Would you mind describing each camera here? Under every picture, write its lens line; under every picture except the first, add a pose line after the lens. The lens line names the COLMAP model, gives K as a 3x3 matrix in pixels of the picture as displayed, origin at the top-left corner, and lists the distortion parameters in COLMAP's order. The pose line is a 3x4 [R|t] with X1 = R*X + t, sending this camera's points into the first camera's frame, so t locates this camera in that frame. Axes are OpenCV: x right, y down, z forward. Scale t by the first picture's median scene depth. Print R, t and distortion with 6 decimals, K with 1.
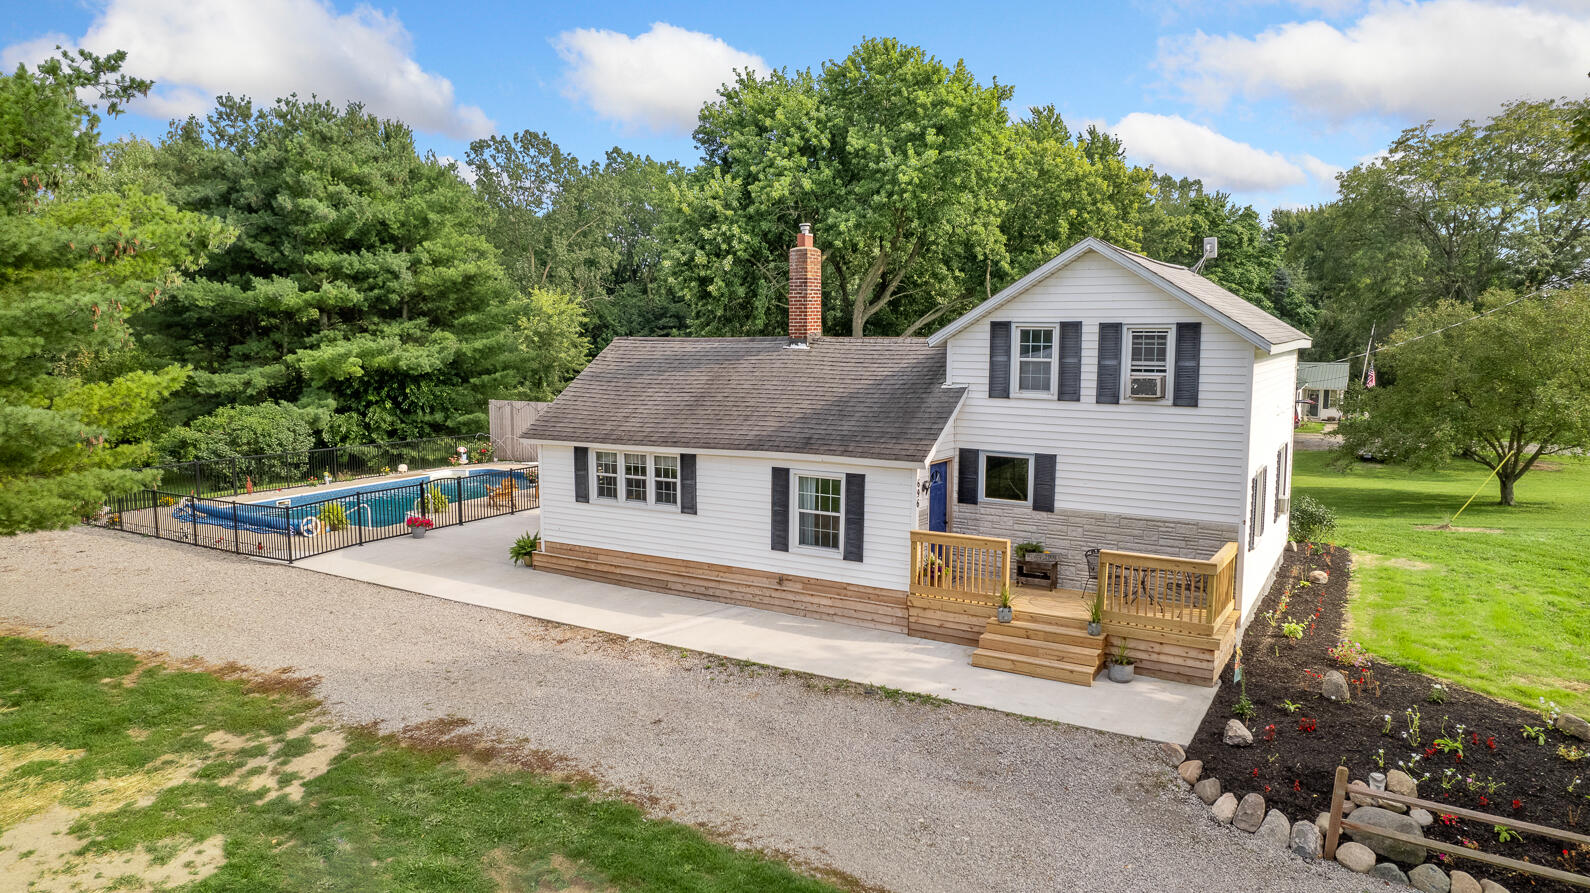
lens RADIAL K [[1018.9, 0, 795.0], [0, 1018.9, 446.5], [0, 0, 1]] dist [-0.079318, 0.076278]
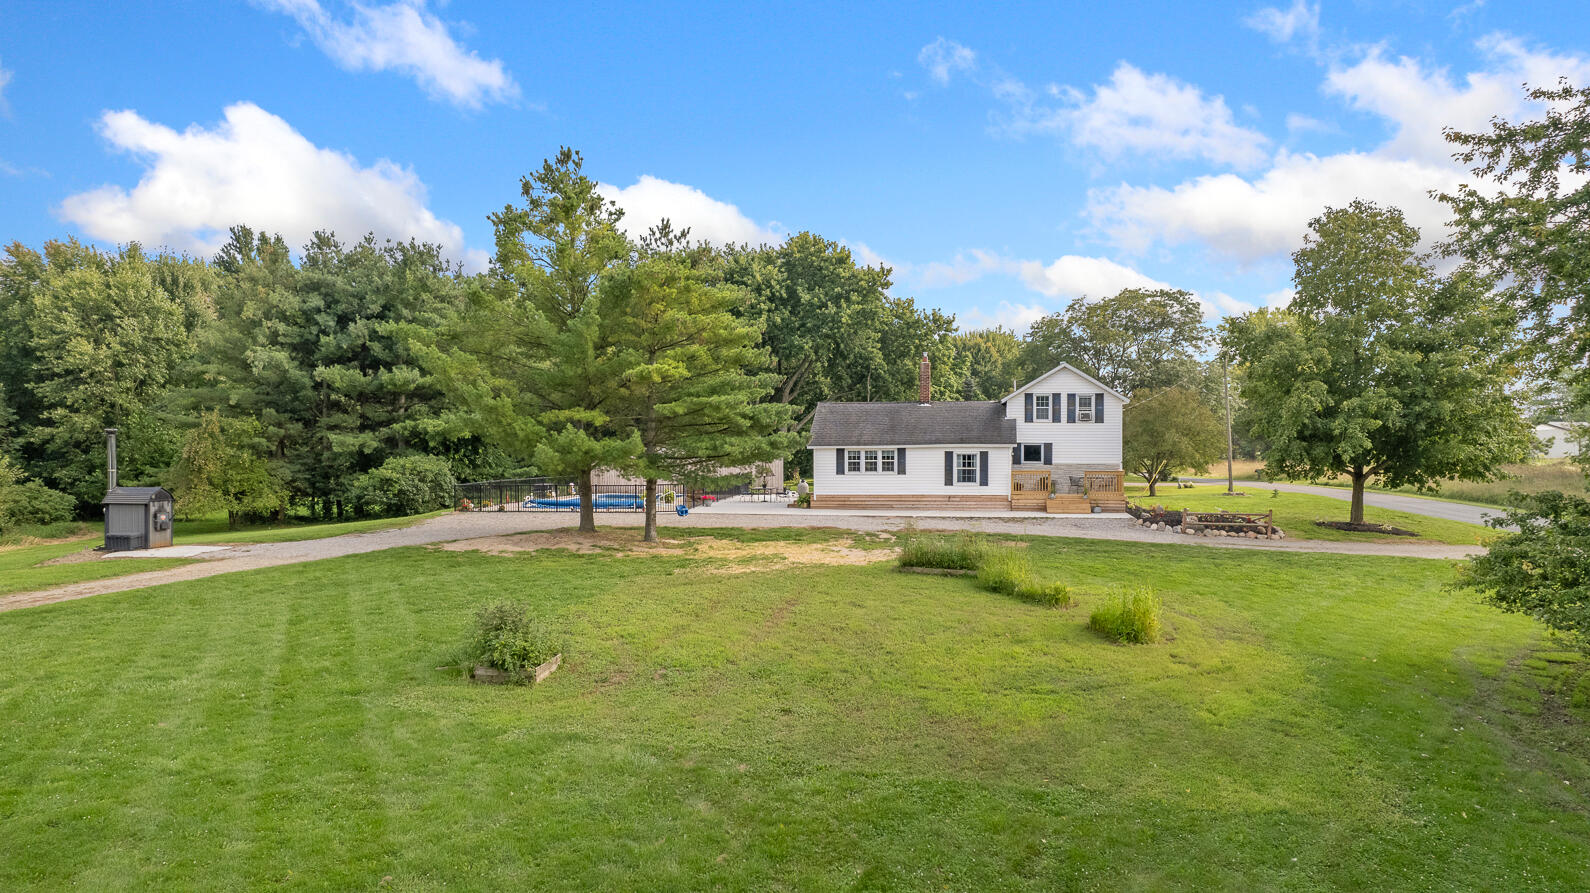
lens RADIAL K [[1018.9, 0, 795.0], [0, 1018.9, 446.5], [0, 0, 1]] dist [-0.079318, 0.076278]
pose [[0.933507, -0.002676, 0.358550, -1.245076], [0.039984, 0.994512, -0.096677, 0.232748], [-0.356324, 0.104585, 0.928491, -1.153907]]
